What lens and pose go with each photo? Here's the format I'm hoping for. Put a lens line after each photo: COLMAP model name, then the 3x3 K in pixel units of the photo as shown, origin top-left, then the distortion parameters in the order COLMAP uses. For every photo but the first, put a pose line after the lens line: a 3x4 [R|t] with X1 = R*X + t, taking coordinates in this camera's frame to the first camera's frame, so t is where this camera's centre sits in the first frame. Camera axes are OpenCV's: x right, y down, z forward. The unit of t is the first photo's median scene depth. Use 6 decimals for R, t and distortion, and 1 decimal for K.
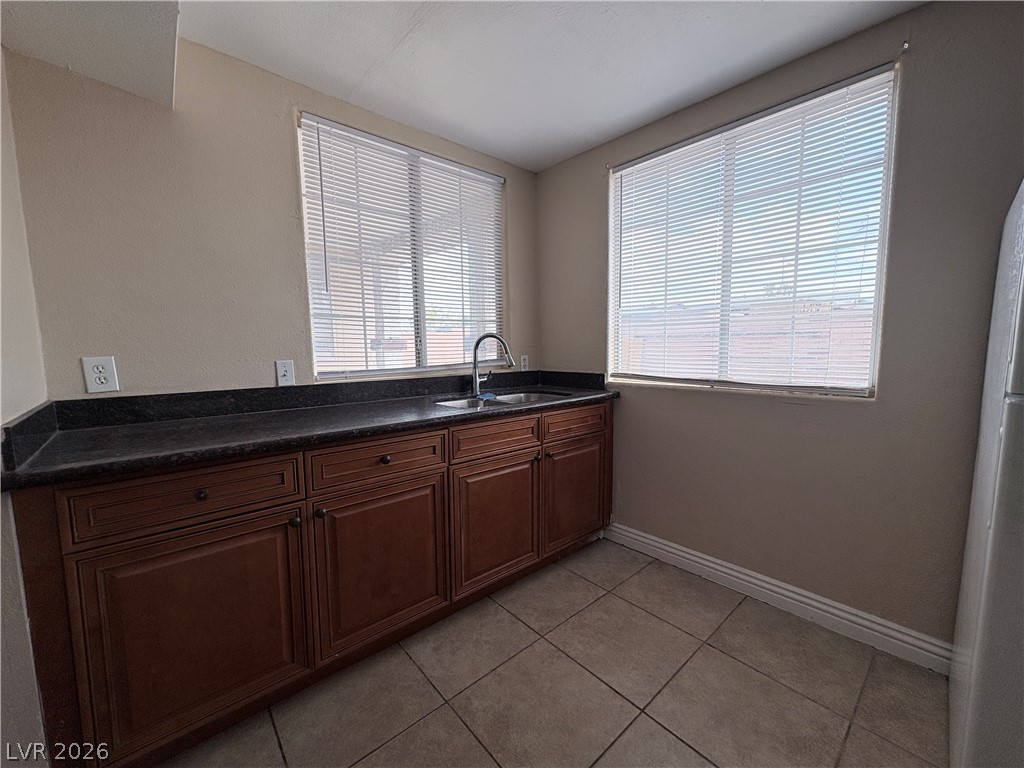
lens RADIAL K [[408.4, 0, 512.0], [0, 408.4, 384.0], [0, 0, 1]] dist [0.000073, -0.000355]
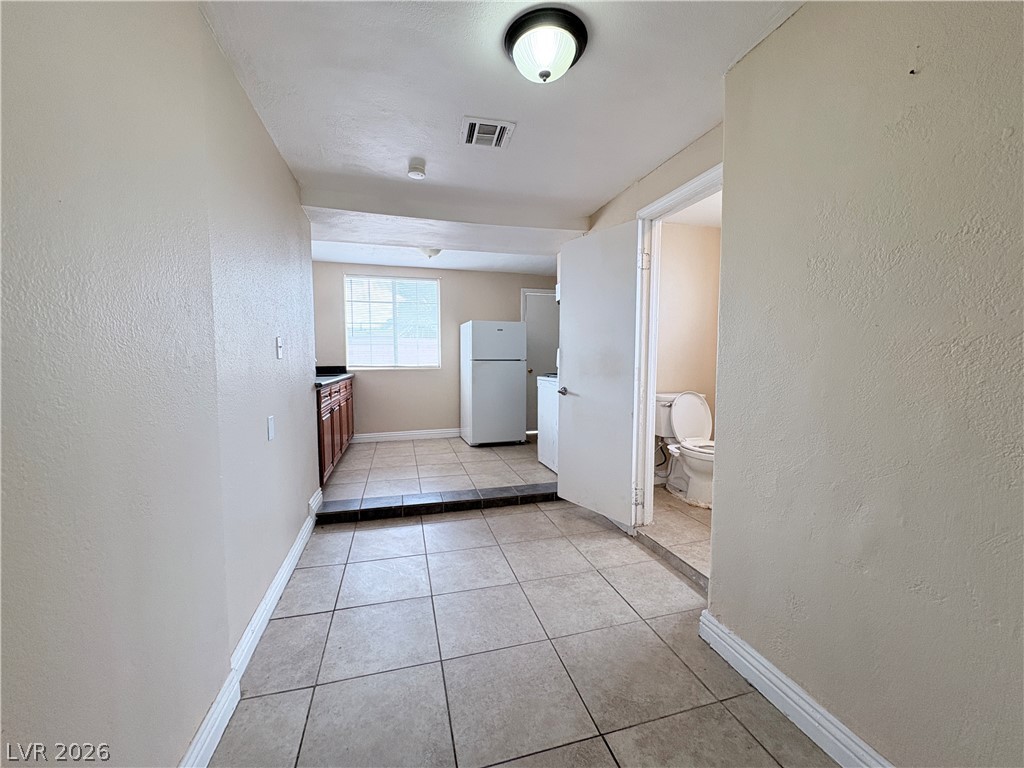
lens RADIAL K [[408.4, 0, 512.0], [0, 408.4, 384.0], [0, 0, 1]] dist [0.000073, -0.000355]
pose [[0.433404, -0.044860, 0.900082, -1.665613], [0.089063, 0.996003, 0.006755, 0.166118], [-0.896788, 0.077236, 0.435667, -0.897293]]
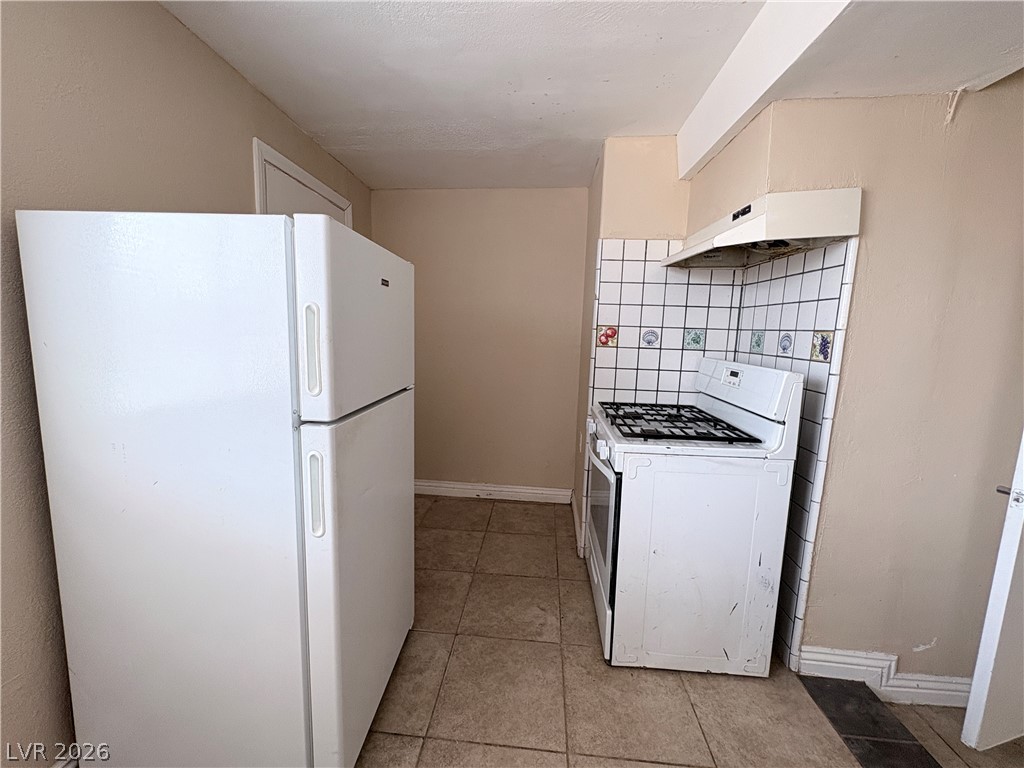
lens RADIAL K [[408.4, 0, 512.0], [0, 408.4, 384.0], [0, 0, 1]] dist [0.000073, -0.000355]
pose [[-0.699301, -0.101953, 0.707520, 0.004522], [0.055301, 0.979094, 0.195746, -0.119237], [-0.712685, 0.176011, -0.679043, 0.585986]]
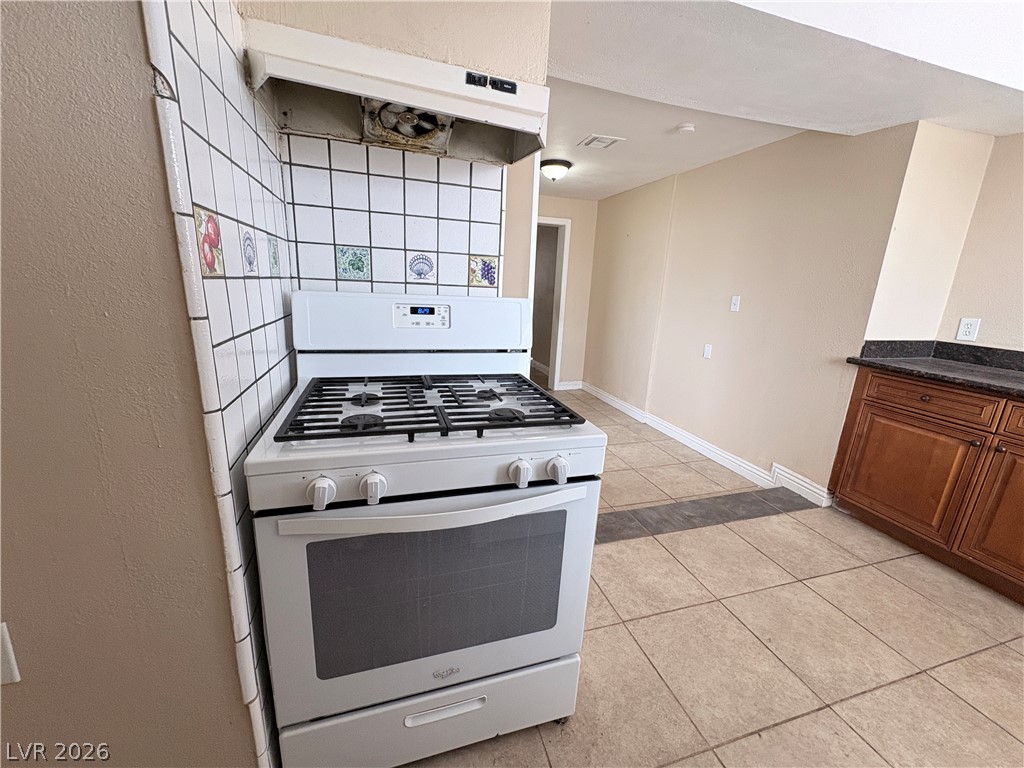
lens RADIAL K [[408.4, 0, 512.0], [0, 408.4, 384.0], [0, 0, 1]] dist [0.000073, -0.000355]
pose [[-0.406983, 0.218774, -0.886850, 0.877777], [-0.134961, 0.945837, 0.295259, -0.038391], [0.903411, 0.239855, -0.355414, 0.000462]]
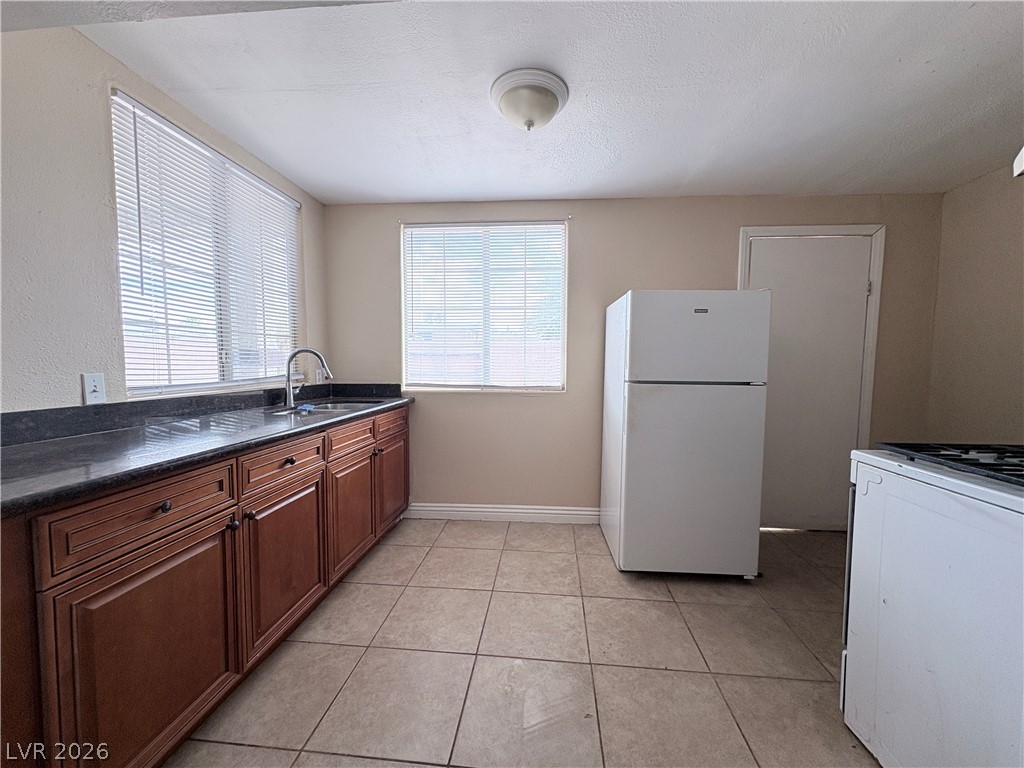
lens RADIAL K [[408.4, 0, 512.0], [0, 408.4, 384.0], [0, 0, 1]] dist [0.000073, -0.000355]
pose [[0.723505, -0.024372, 0.689889, -0.478700], [0.055351, 0.998207, -0.022784, 0.027547], [-0.688097, 0.054671, 0.723557, -0.165551]]
